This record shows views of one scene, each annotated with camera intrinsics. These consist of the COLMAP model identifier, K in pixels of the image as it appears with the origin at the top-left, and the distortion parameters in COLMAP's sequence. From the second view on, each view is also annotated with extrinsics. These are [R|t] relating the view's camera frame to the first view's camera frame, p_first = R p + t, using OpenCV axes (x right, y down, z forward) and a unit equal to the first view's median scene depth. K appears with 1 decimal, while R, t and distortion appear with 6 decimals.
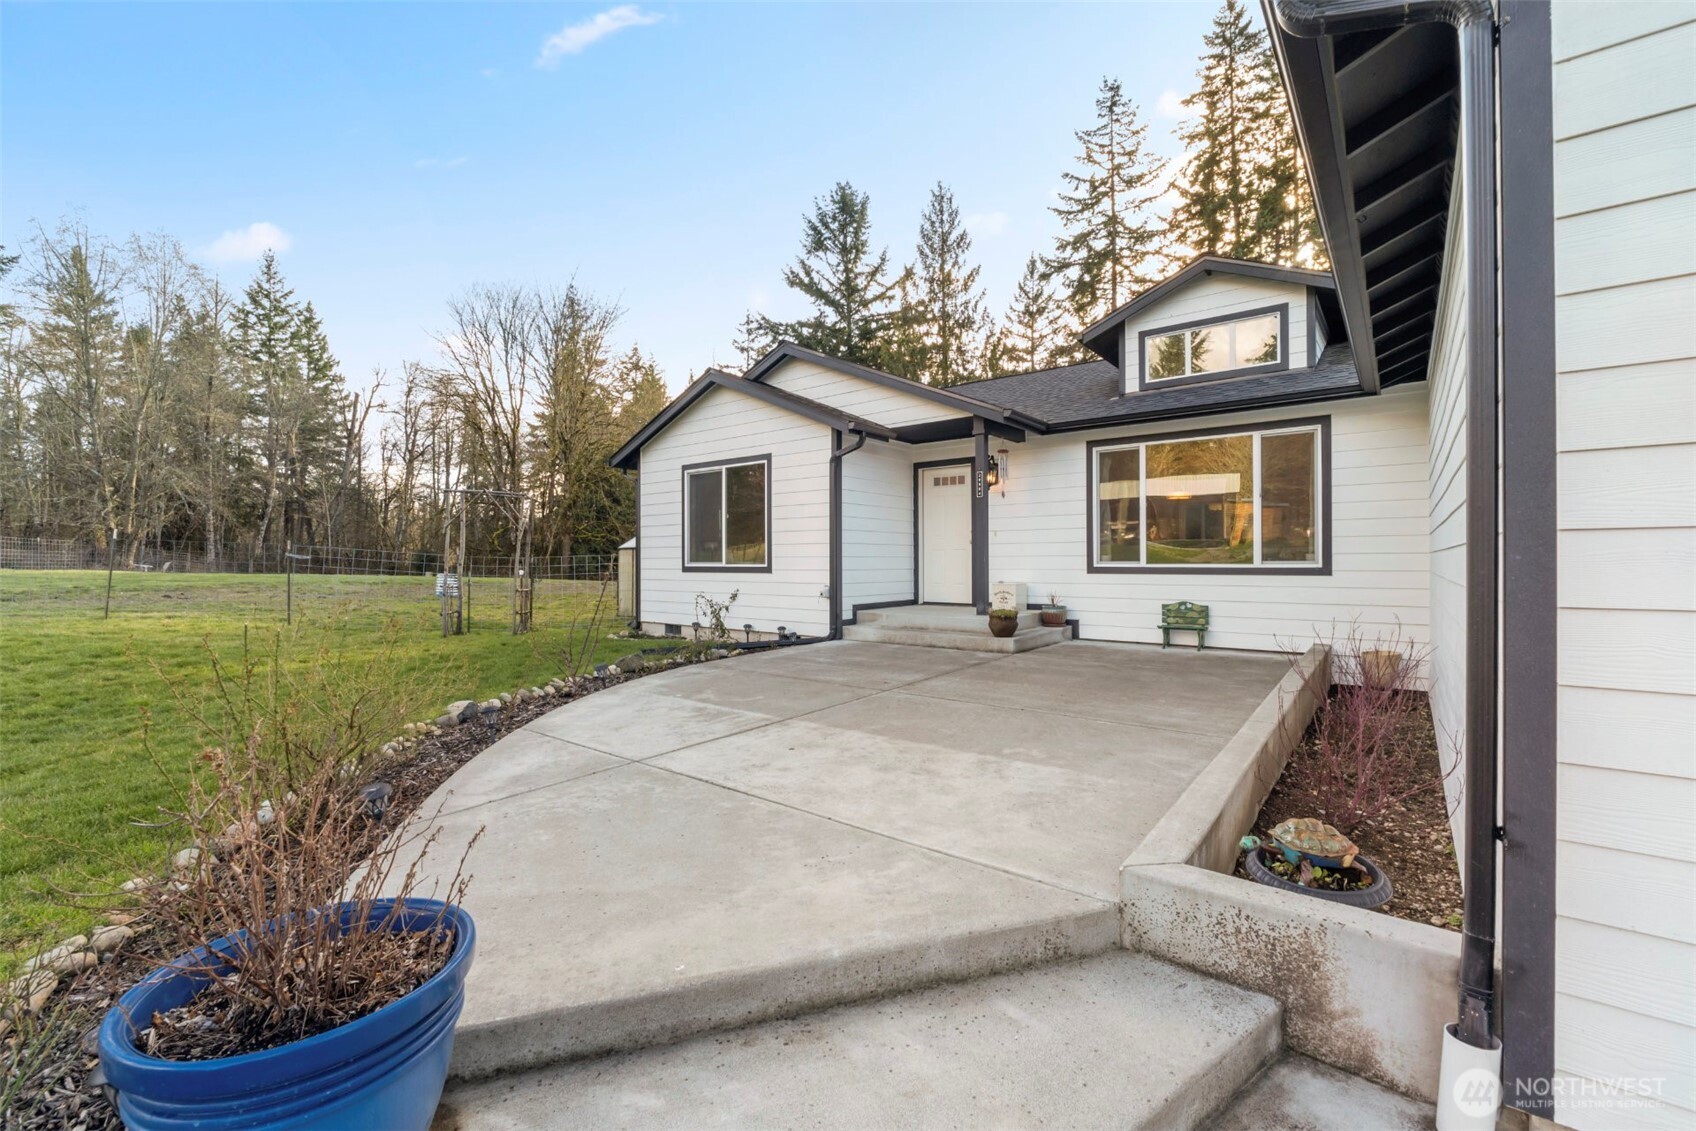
lens RADIAL K [[712.1, 0, 840.5], [0, 712.1, 561.3], [0, 0, 1]] dist [-0.004506, -0.000289]
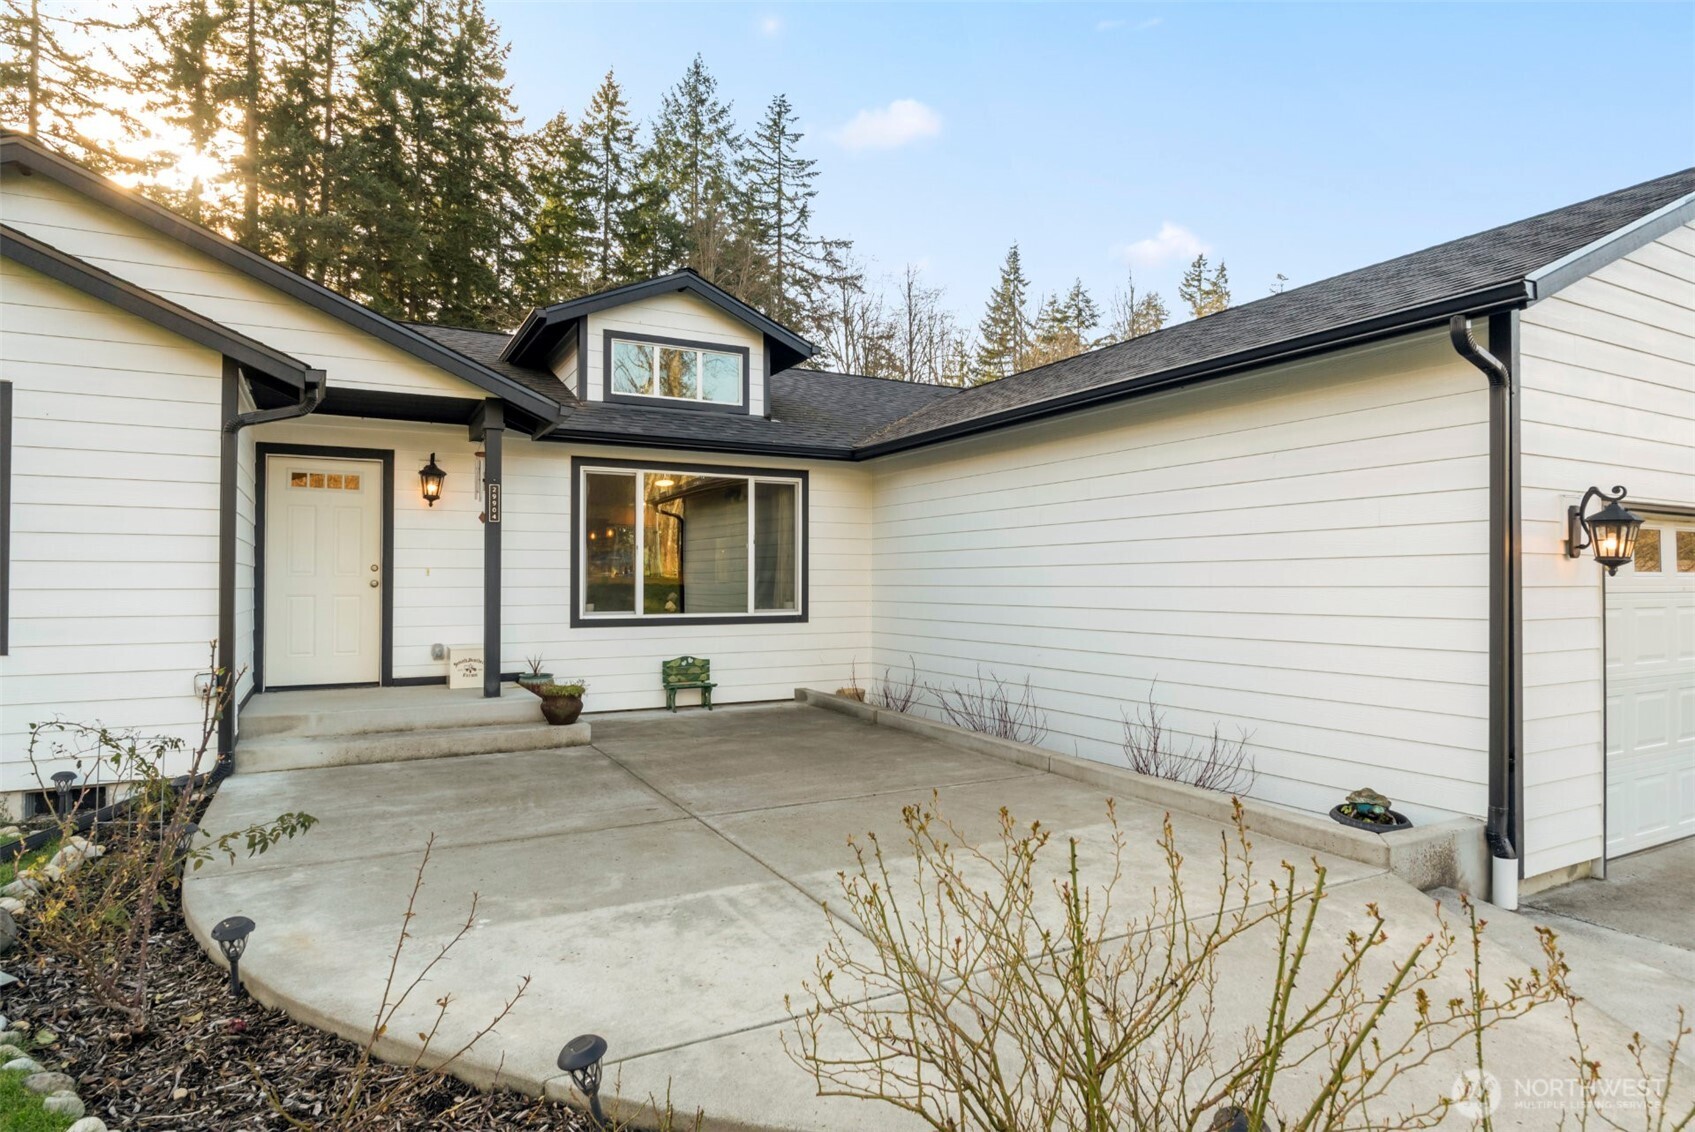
lens RADIAL K [[949.9, 0, 847.5], [0, 949.9, 566.0], [0, 0, 1]] dist [-0.002463, -0.000325]
pose [[0.384064, 0.018141, 0.923128, -0.506534], [-0.000096, 0.999808, -0.019608, -0.030905], [-0.923307, 0.007442, 0.383991, 0.344528]]
